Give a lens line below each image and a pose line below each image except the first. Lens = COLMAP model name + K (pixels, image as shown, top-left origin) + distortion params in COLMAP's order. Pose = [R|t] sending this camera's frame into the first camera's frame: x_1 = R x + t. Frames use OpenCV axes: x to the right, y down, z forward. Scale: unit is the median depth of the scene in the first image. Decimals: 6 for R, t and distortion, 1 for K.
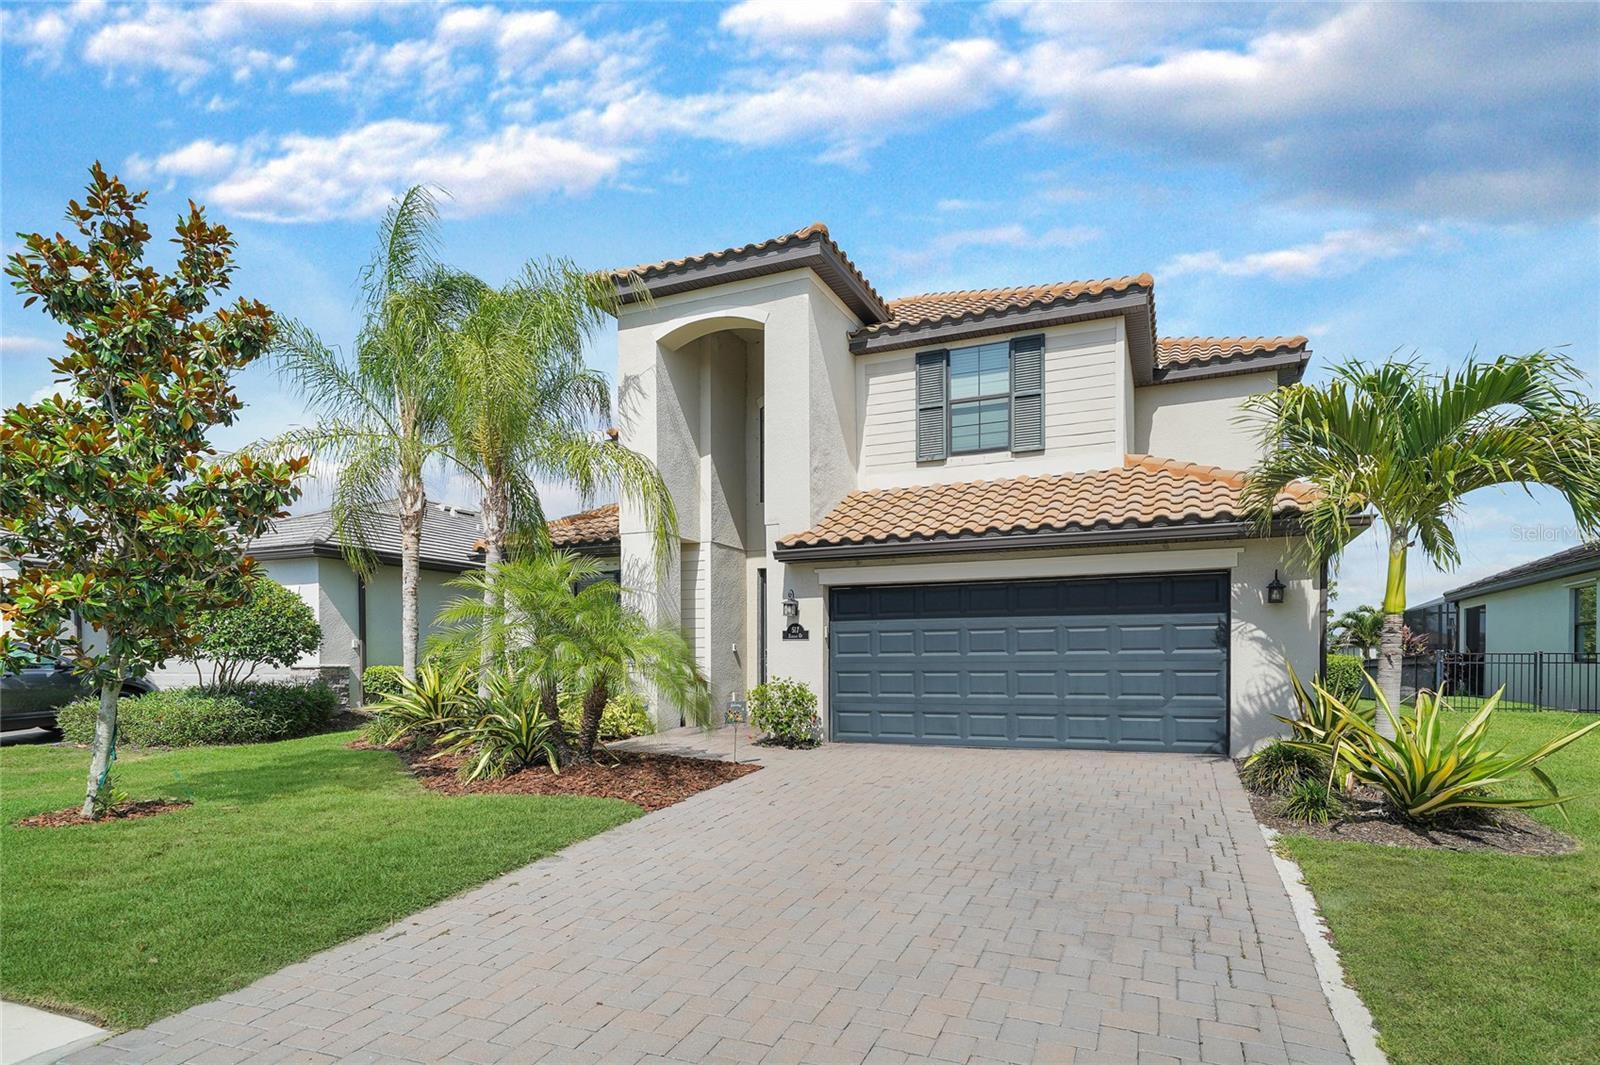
lens RADIAL K [[835.9, 0, 807.9], [0, 835.9, 532.4], [0, 0, 1]] dist [0.014976, 0.000793]
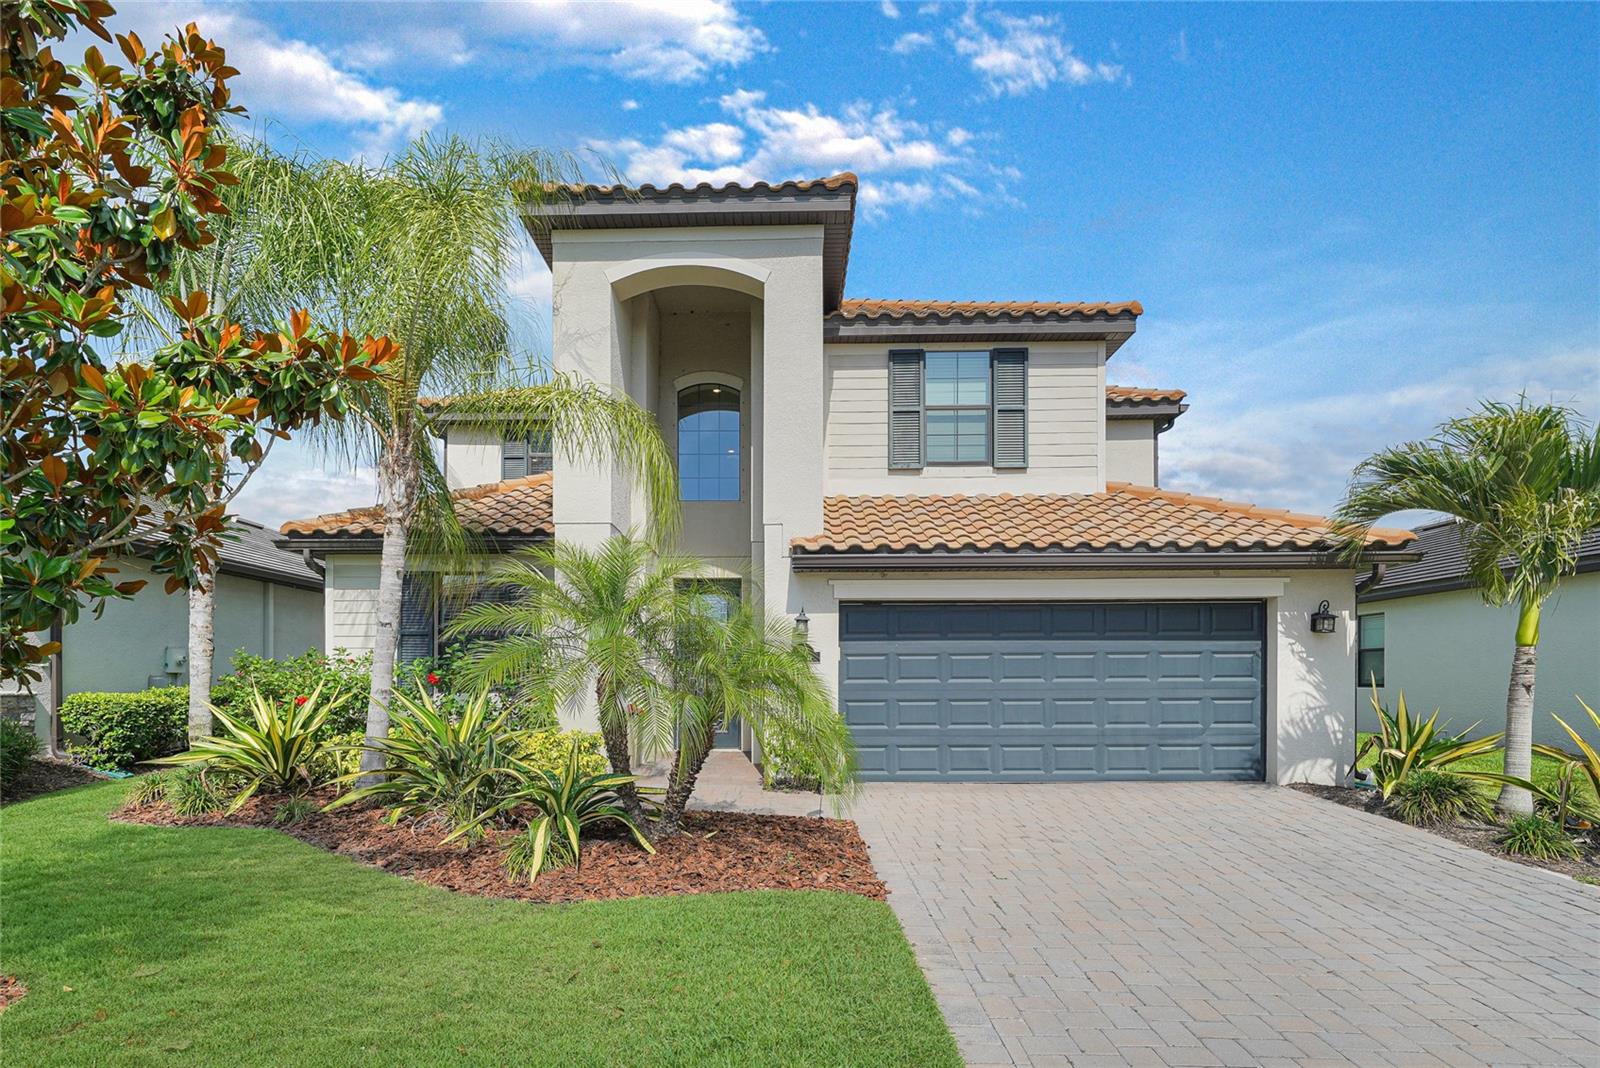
lens RADIAL K [[822.1, 0, 801.3], [0, 822.1, 573.0], [0, 0, 1]] dist [0.004598, 0.000412]
pose [[0.929449, 0.052391, 0.365212, -0.295498], [-0.058154, 0.998296, 0.004792, 0.031501], [-0.364339, -0.025693, 0.930912, 0.214414]]
